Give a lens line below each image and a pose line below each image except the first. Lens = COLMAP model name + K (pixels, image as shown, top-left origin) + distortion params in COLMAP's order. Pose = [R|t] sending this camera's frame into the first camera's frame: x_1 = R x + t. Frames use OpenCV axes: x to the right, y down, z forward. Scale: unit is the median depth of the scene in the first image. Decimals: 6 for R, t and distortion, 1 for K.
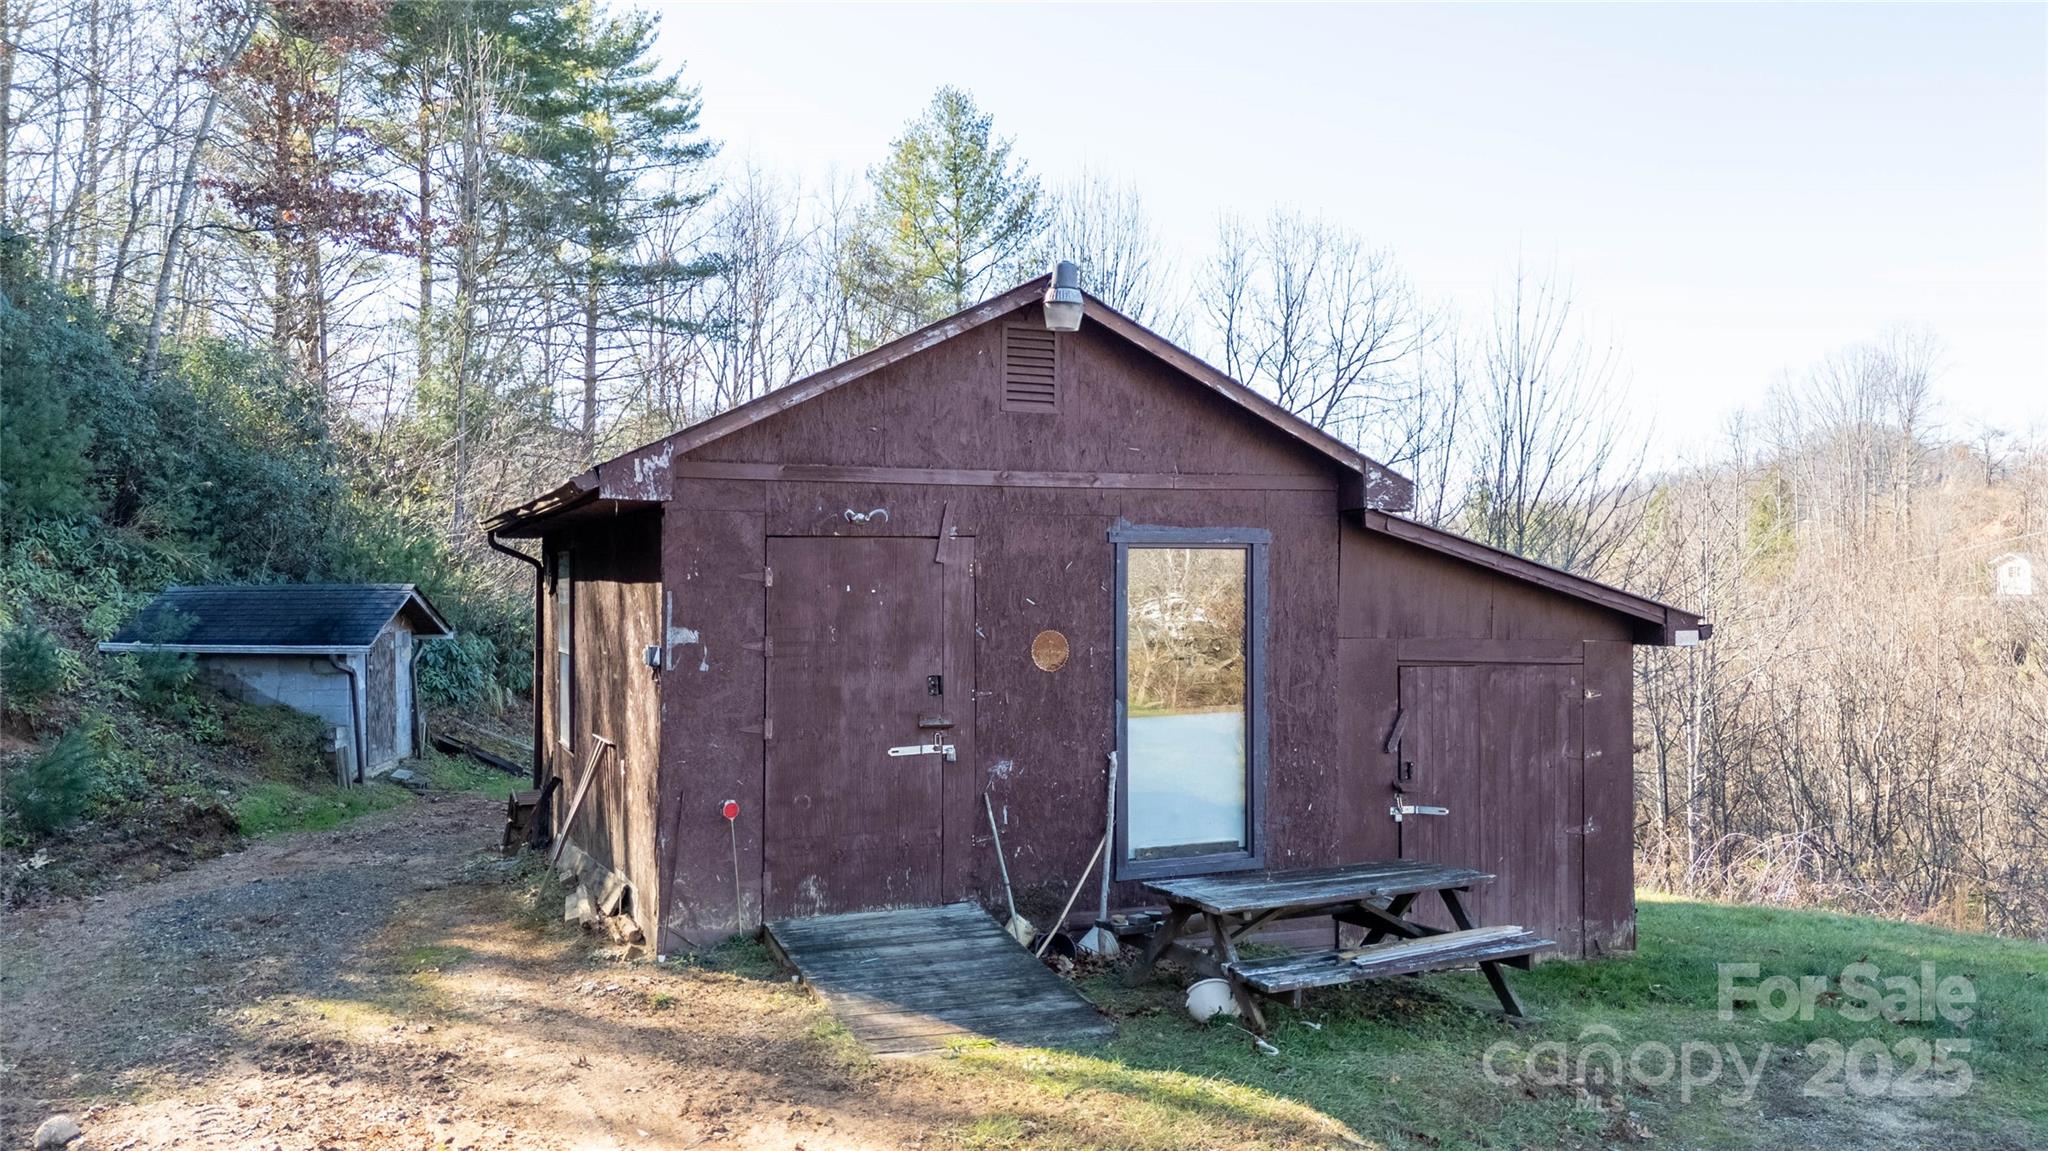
lens RADIAL K [[1507.8, 0, 1023.1], [0, 1507.8, 577.1], [0, 0, 1]] dist [0.034261, -0.018715]
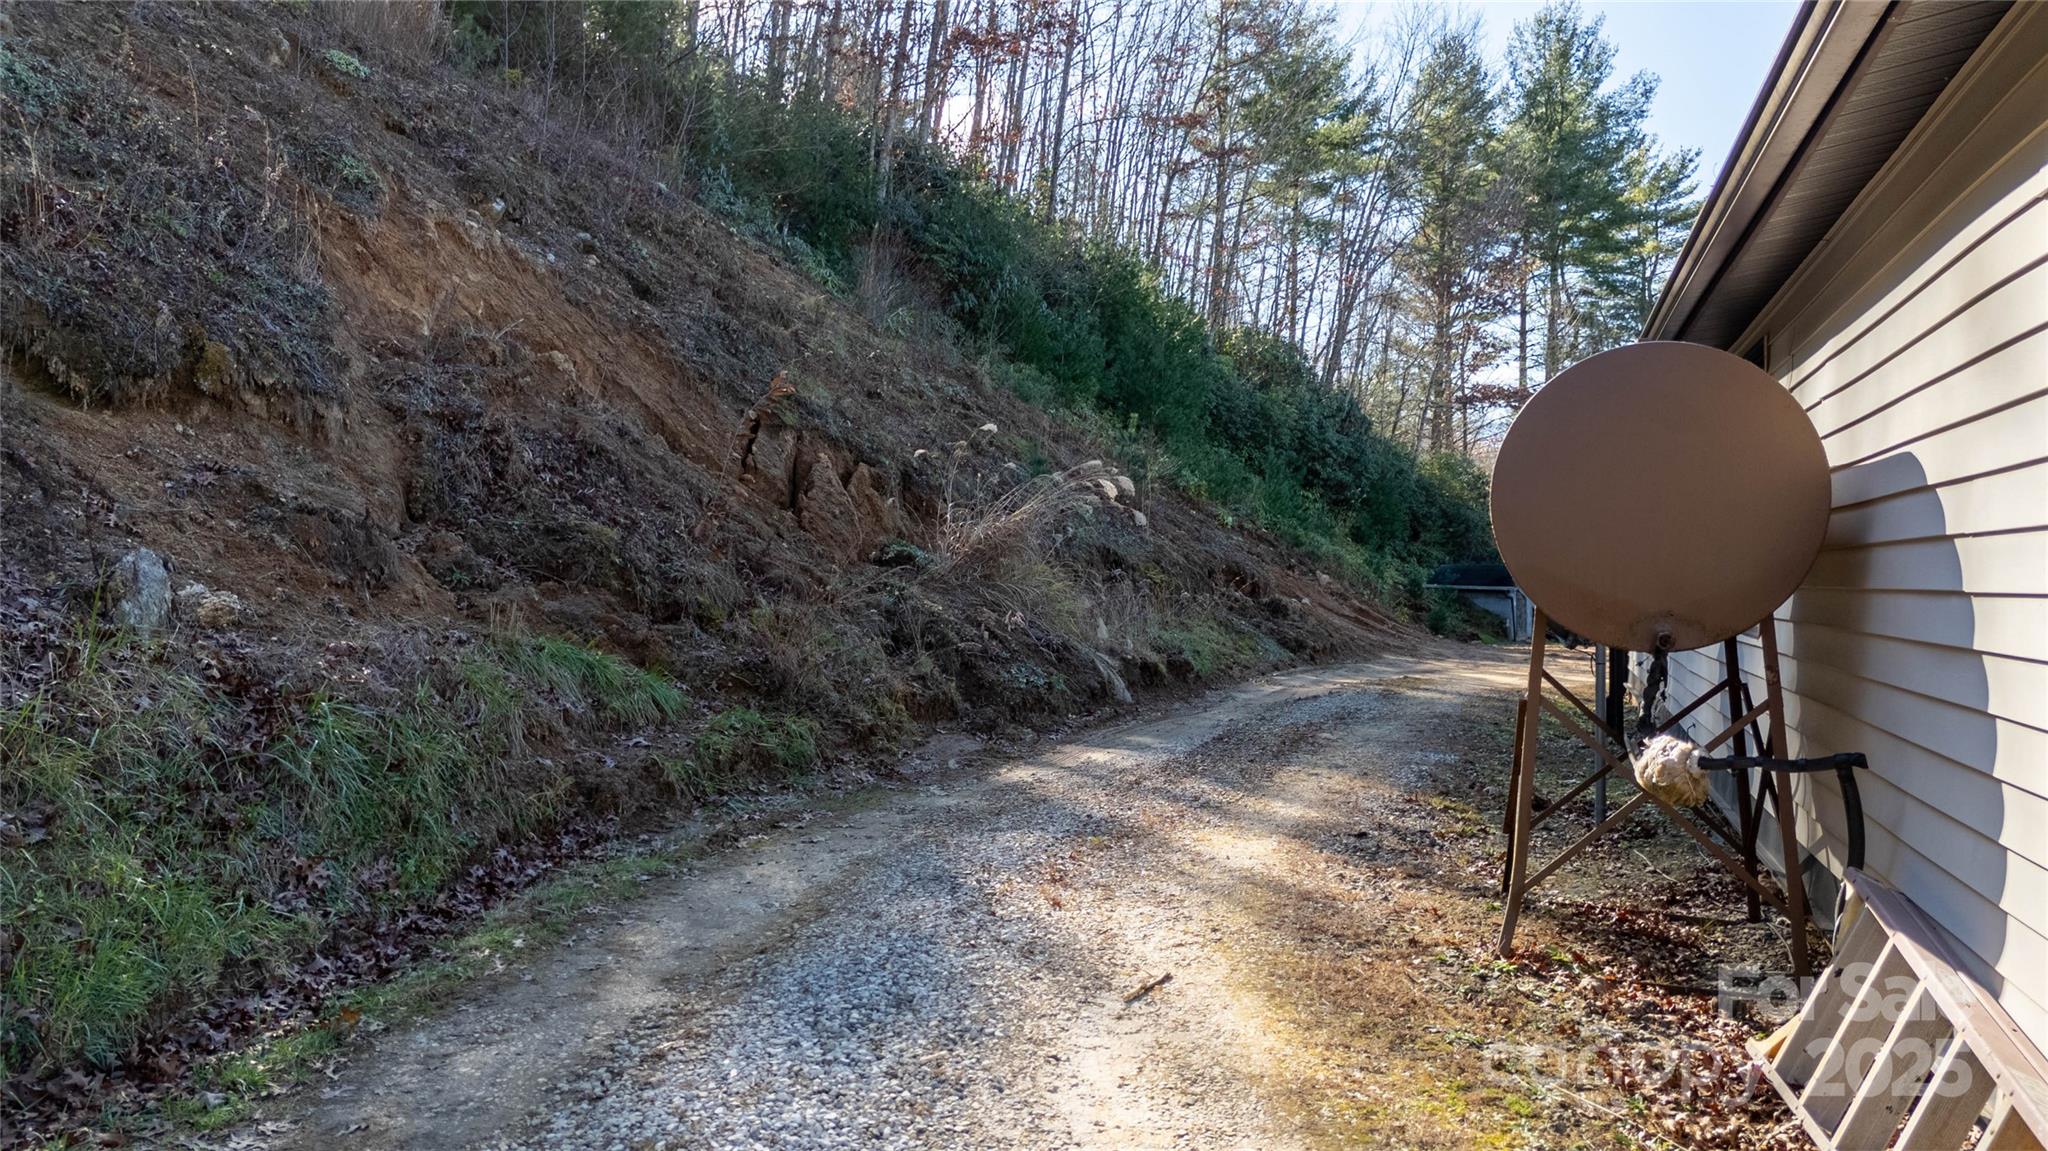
lens RADIAL K [[1507.8, 0, 1022.4], [0, 1507.8, 575.7], [0, 0, 1]] dist [0.034261, -0.018715]
pose [[0.778892, 0.013216, -0.627019, 0.434504], [-0.017312, 0.999850, -0.000431, 0.033196], [0.626919, 0.011191, 0.779004, -1.270575]]
